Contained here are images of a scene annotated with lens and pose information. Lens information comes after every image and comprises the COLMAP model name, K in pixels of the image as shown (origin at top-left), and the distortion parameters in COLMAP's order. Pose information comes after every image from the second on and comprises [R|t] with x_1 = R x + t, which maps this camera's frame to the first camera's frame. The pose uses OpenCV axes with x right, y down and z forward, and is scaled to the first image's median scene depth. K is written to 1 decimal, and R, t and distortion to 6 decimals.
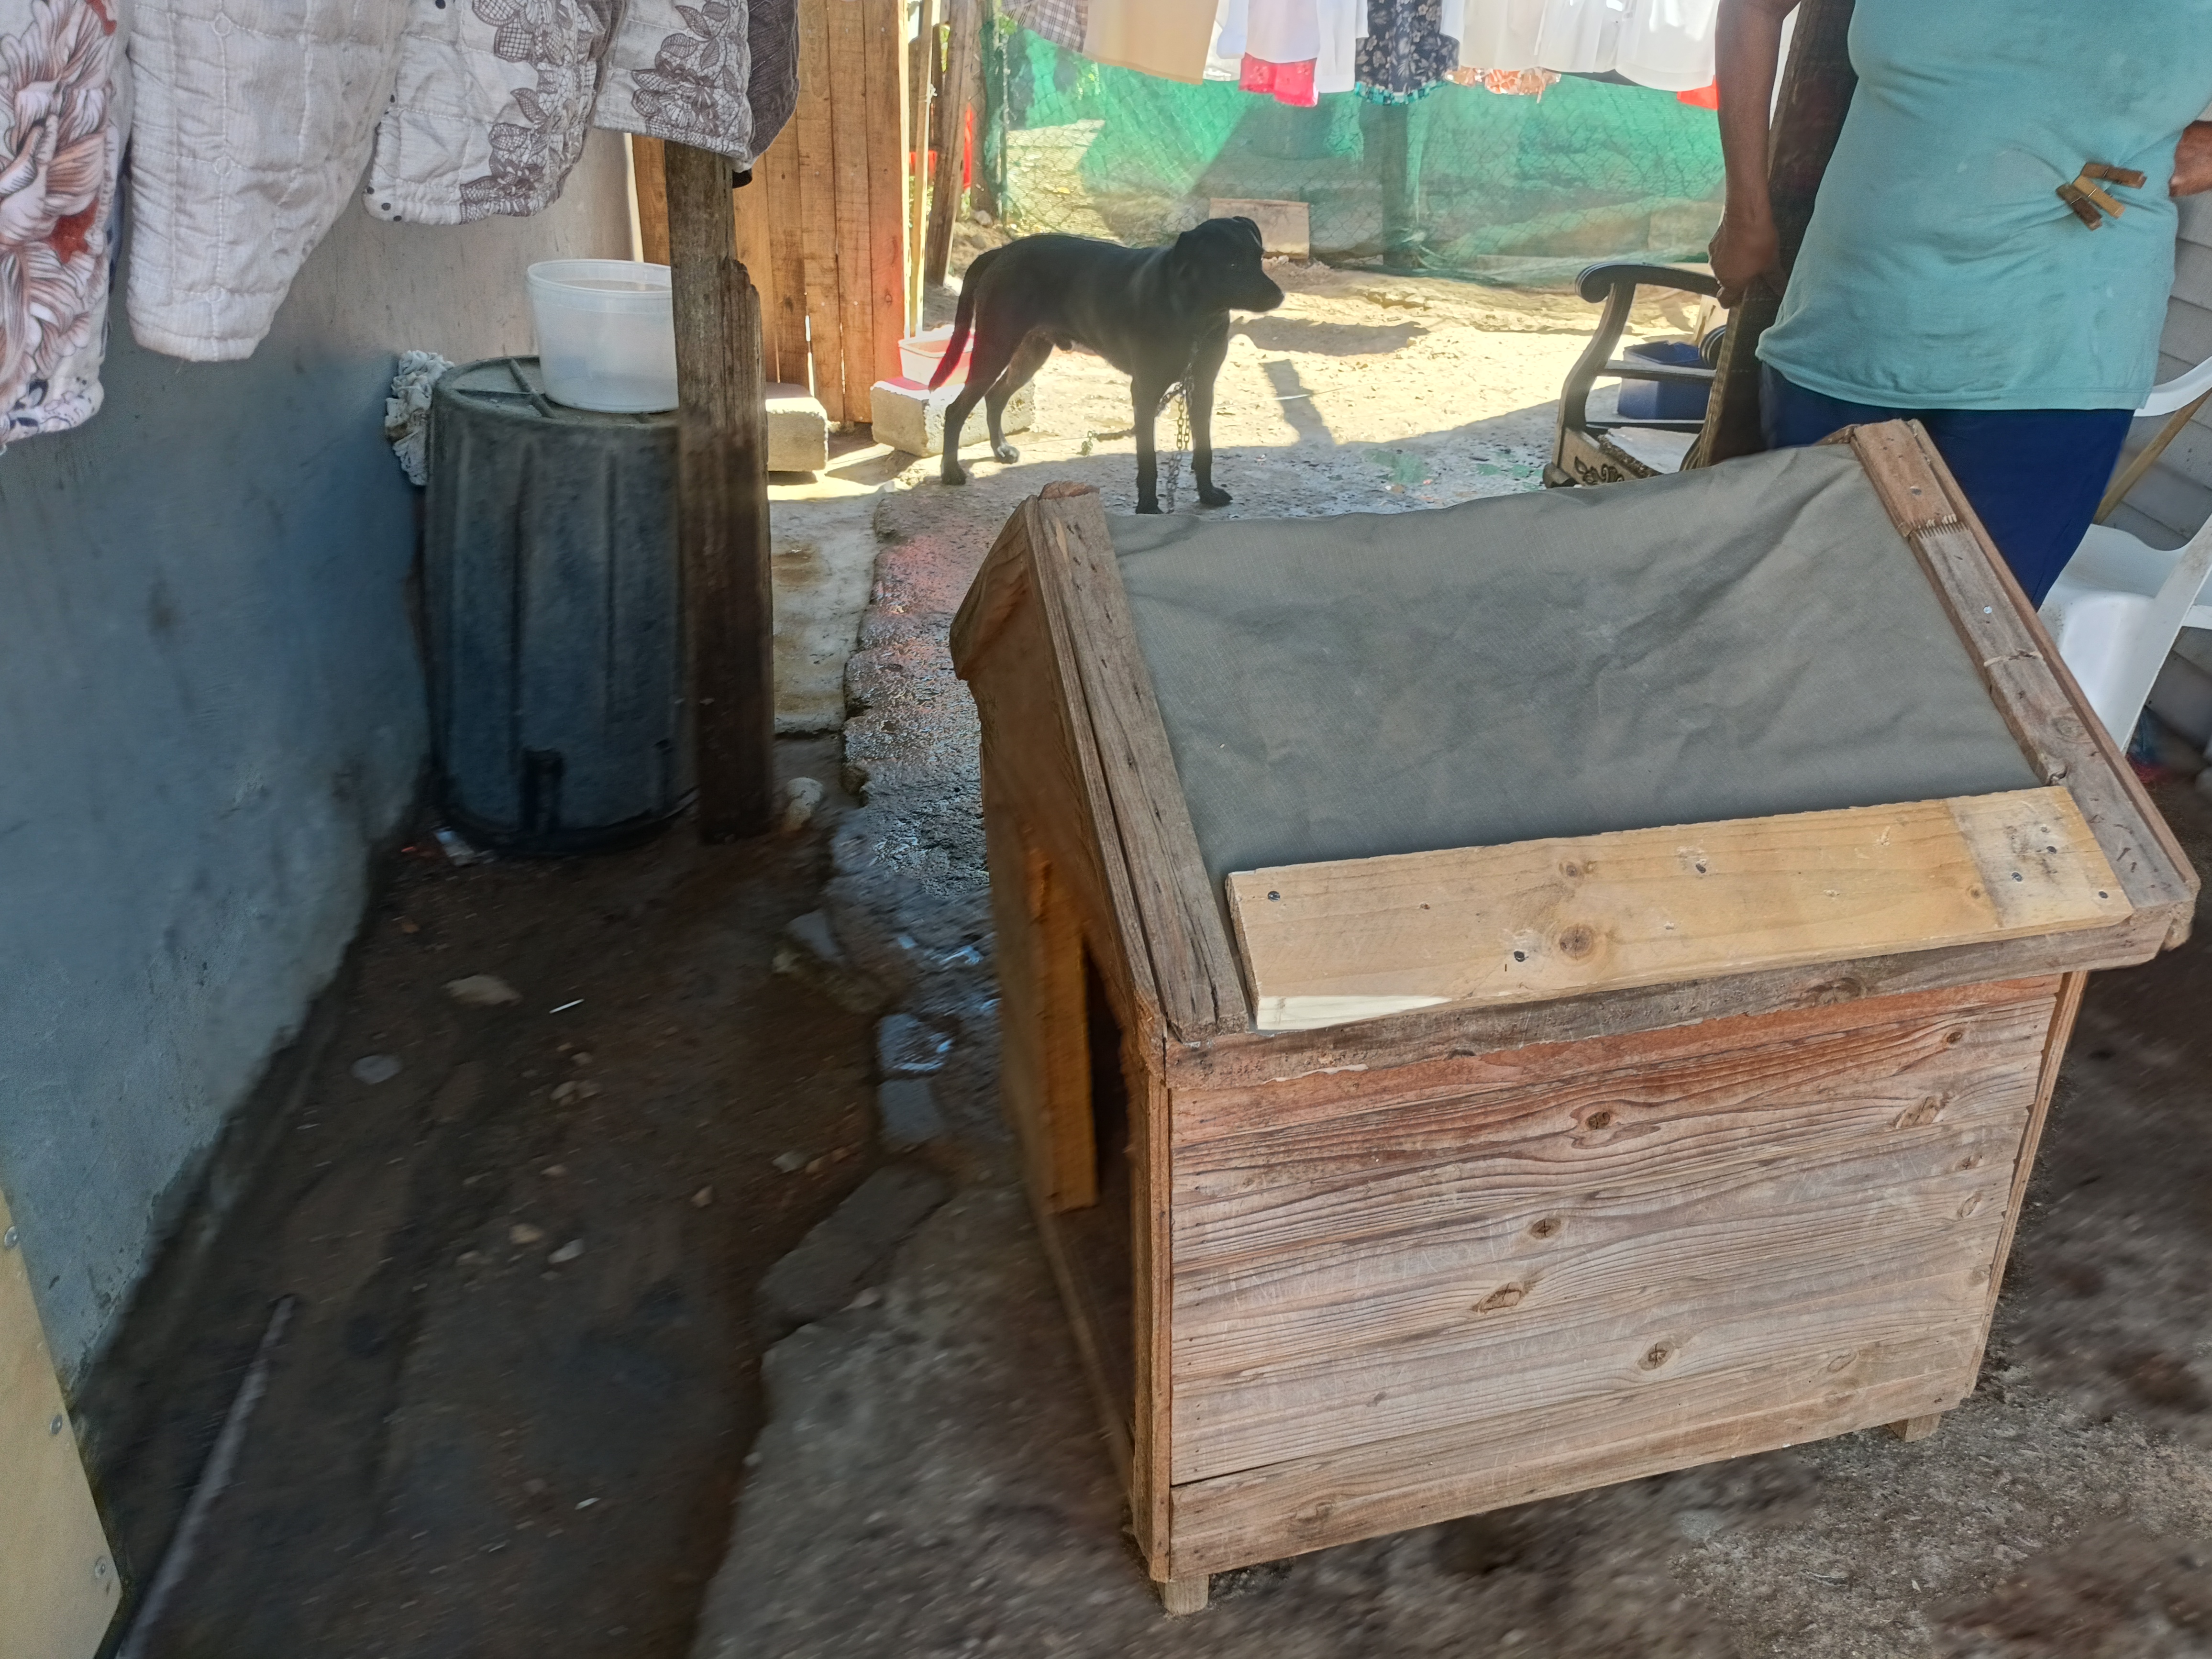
lens RADIAL K [[1698.9, 0, 1122.6], [0, 1698.9, 822.1], [0, 0, 1]] dist [0.009448, -0.000738]
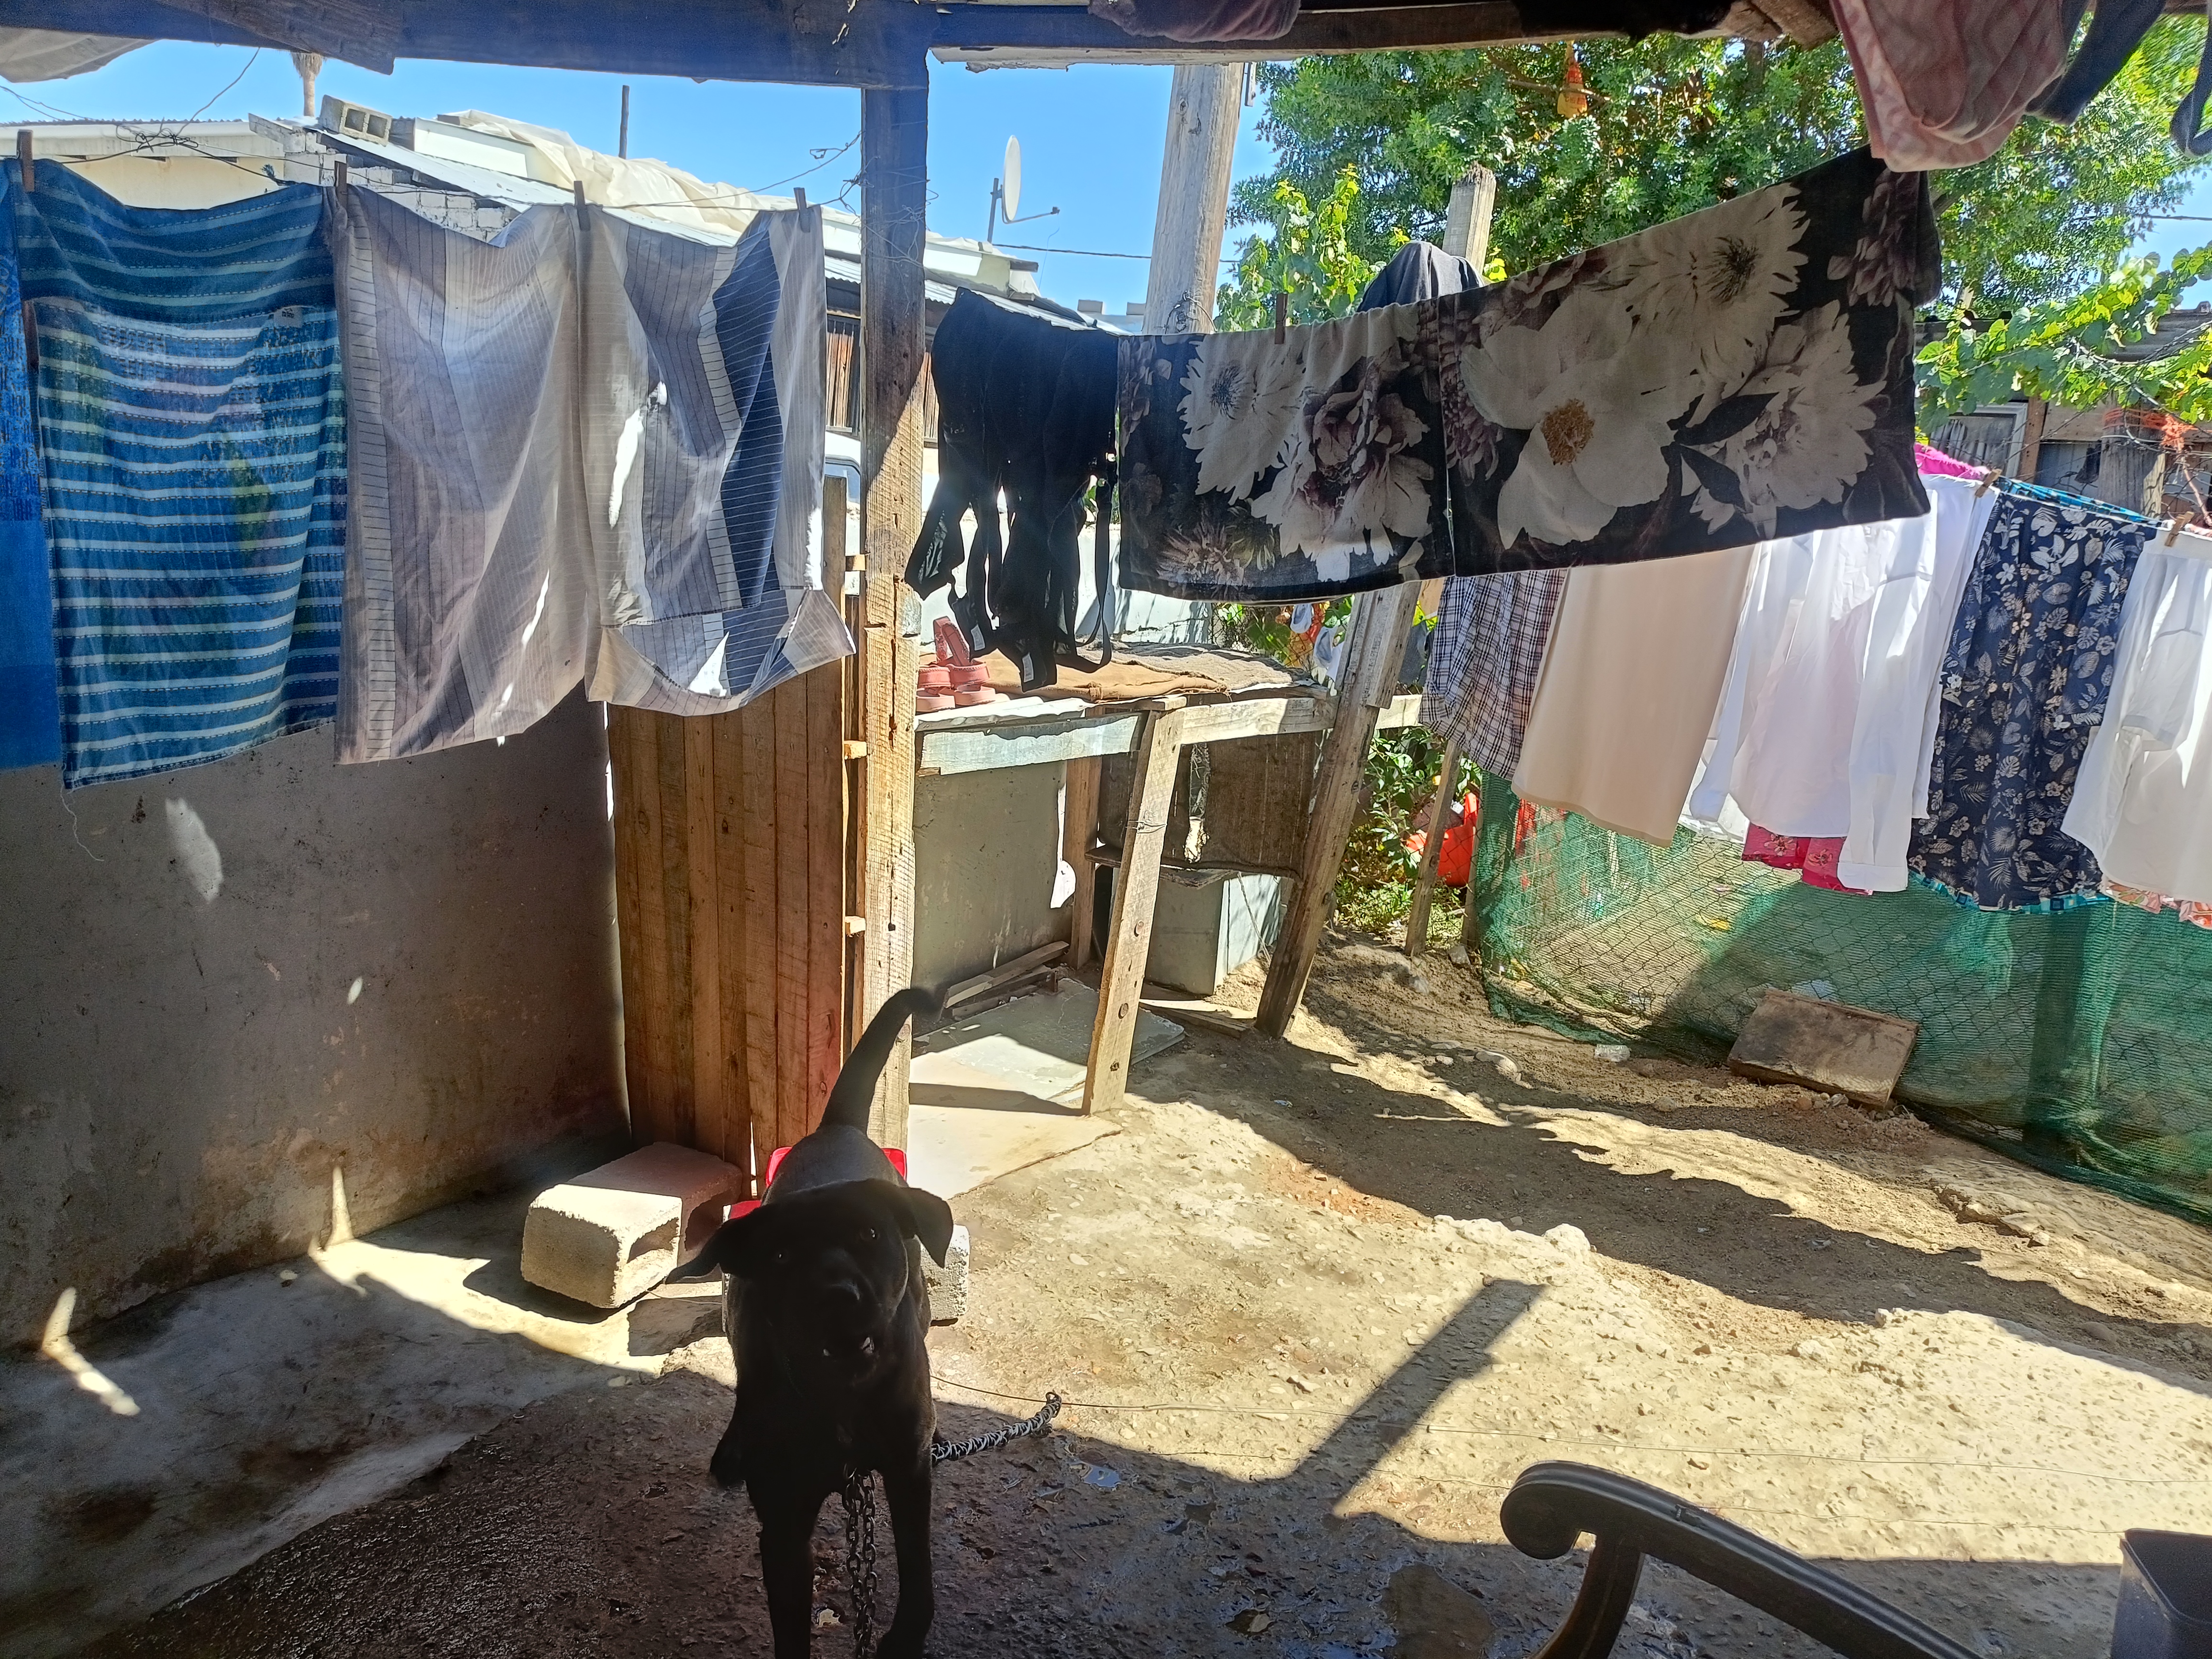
lens RADIAL K [[1615.4, 0, 1087.0], [0, 1615.4, 856.5], [0, 0, 1]] dist [0.029543, -0.009892]
pose [[0.796681, 0.146679, -0.586332, 0.250120], [-0.323941, 0.922624, -0.209348, -0.218538], [0.510257, 0.356720, 0.782552, 0.368505]]
